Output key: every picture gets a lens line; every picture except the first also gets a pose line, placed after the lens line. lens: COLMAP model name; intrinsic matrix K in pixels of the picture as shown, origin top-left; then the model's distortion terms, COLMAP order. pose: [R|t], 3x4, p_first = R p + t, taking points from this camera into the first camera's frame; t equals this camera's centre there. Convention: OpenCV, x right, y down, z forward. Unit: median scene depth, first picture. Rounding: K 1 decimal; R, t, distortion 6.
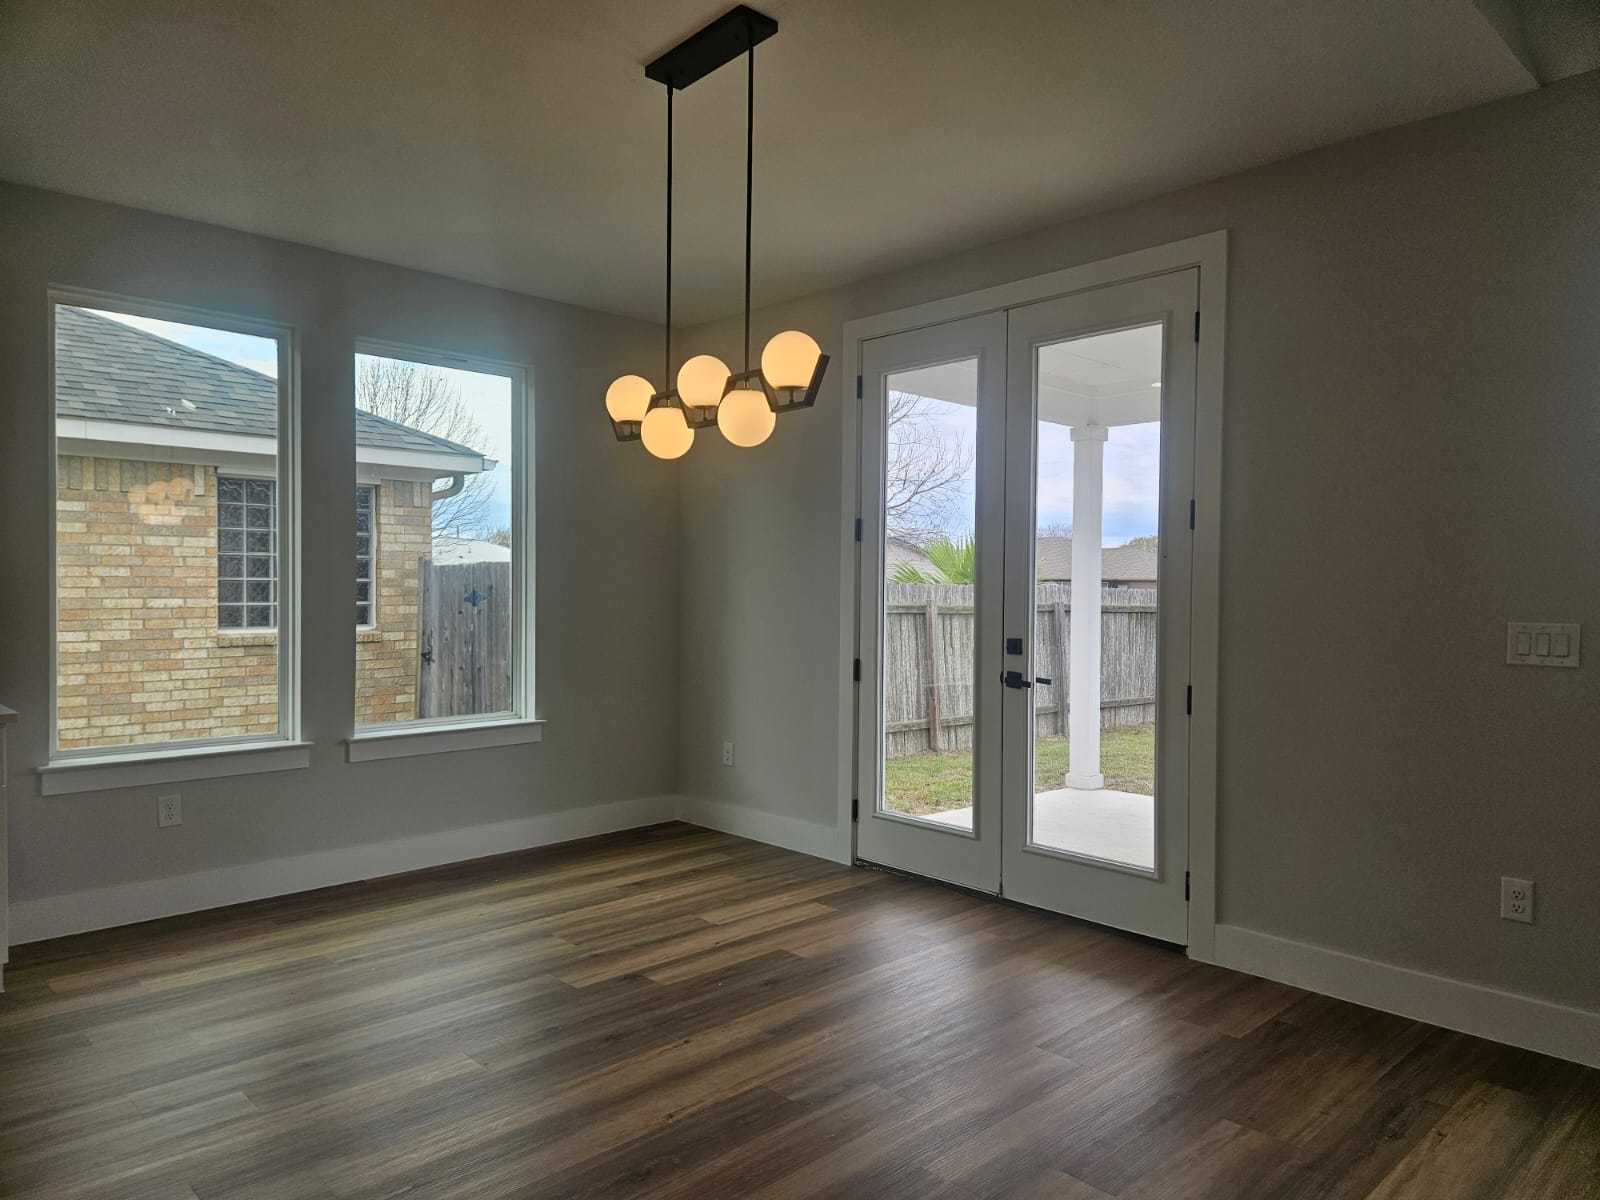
lens RADIAL K [[1058.2, 0, 814.8], [0, 1058.2, 602.4], [0, 0, 1]] dist [0.087055, -0.087229]
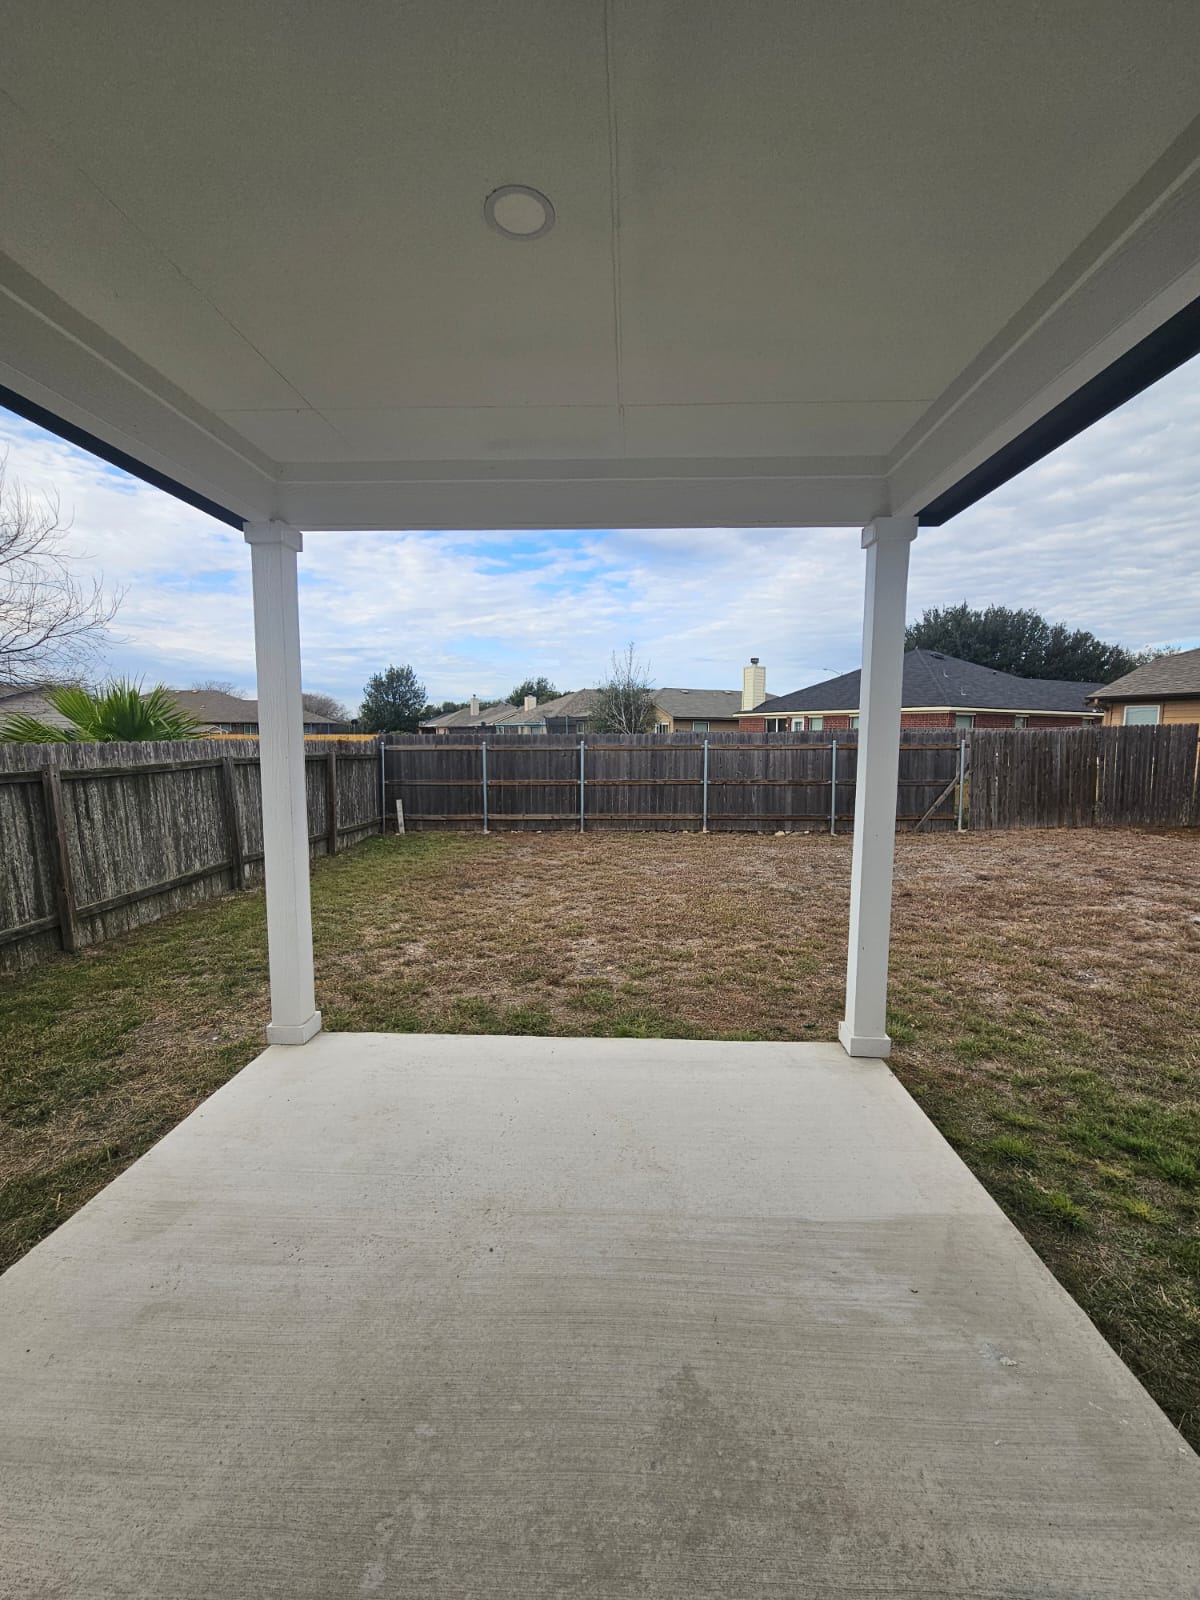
lens RADIAL K [[655.3, 0, 597.4], [0, 655.3, 794.4], [0, 0, 1]] dist [0.000289, -0.000230]
pose [[0.731589, -0.073435, 0.677779, 0.170466], [0.012193, 0.995432, 0.094691, -0.046800], [-0.681637, -0.061011, 0.729143, 0.821836]]
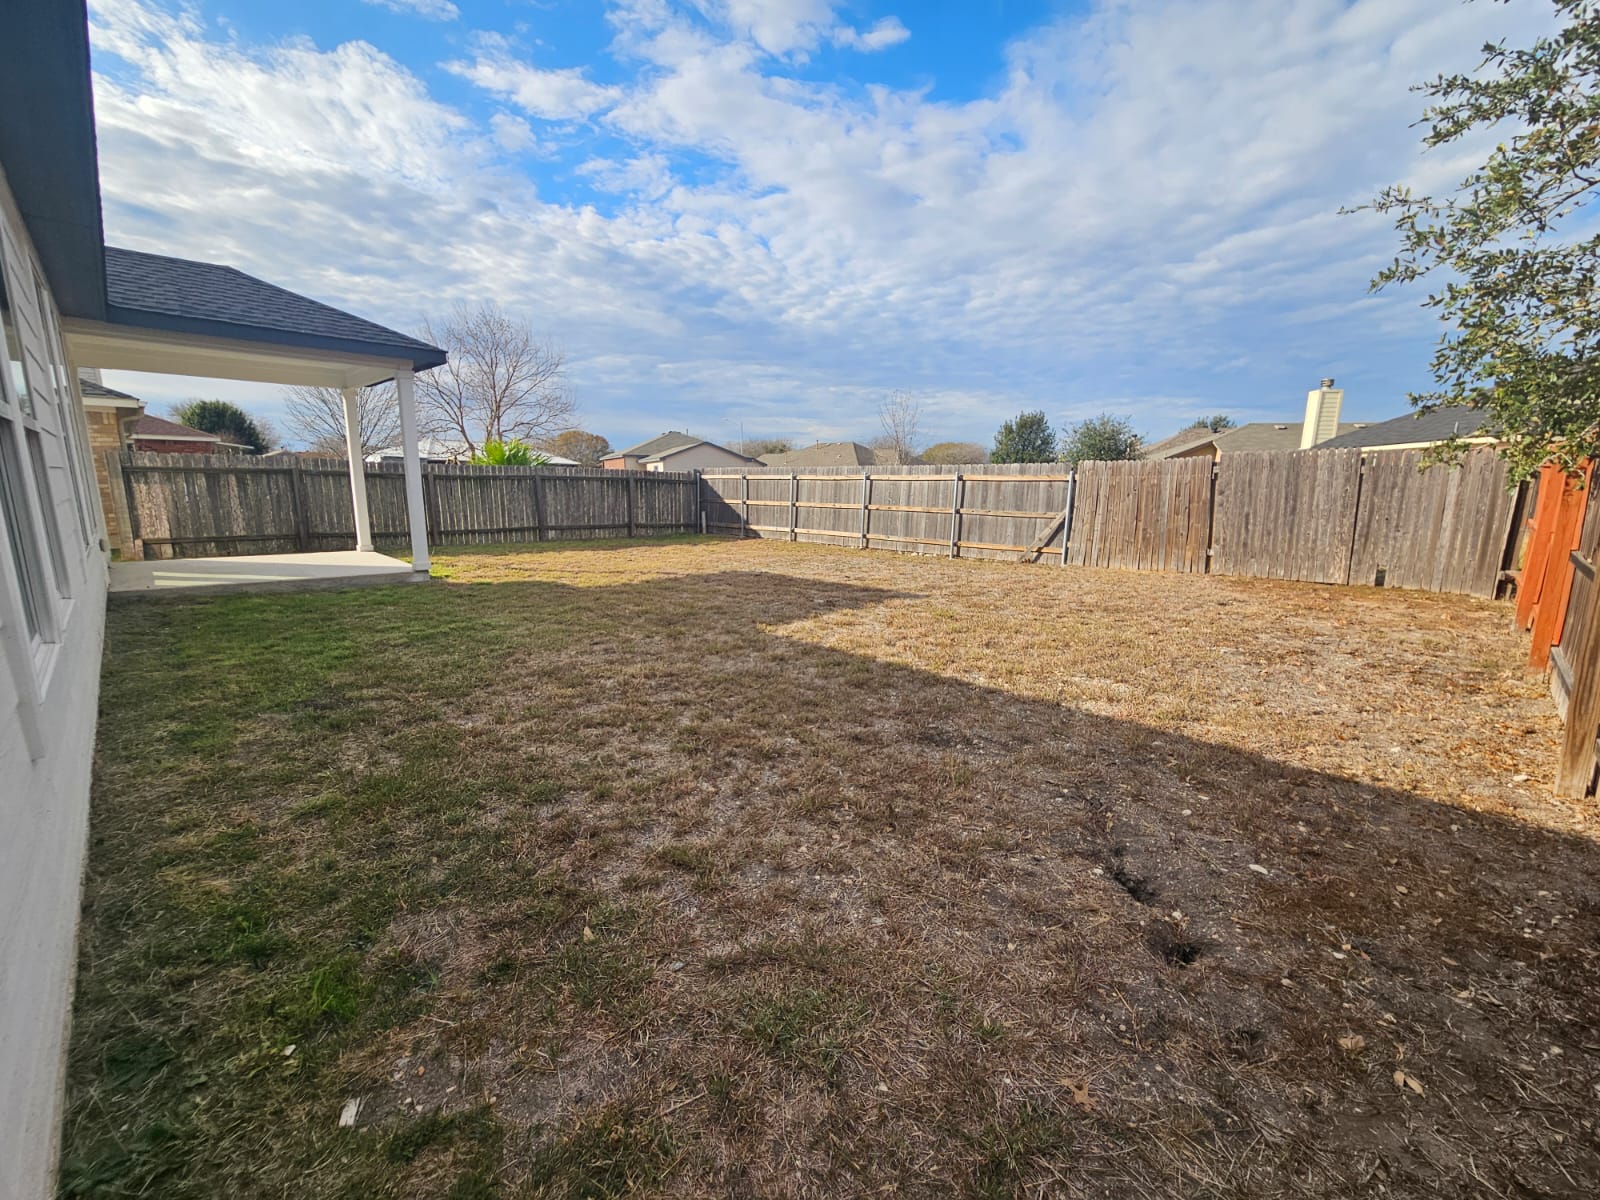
lens RADIAL K [[655.3, 0, 798.2], [0, 655.3, 594.1], [0, 0, 1]] dist [0.000289, -0.000230]
pose [[0.999956, -0.002291, 0.009083, 1.805320], [0.000761, 0.986281, 0.165072, 0.043083], [-0.009336, -0.165058, 0.986240, -0.697792]]
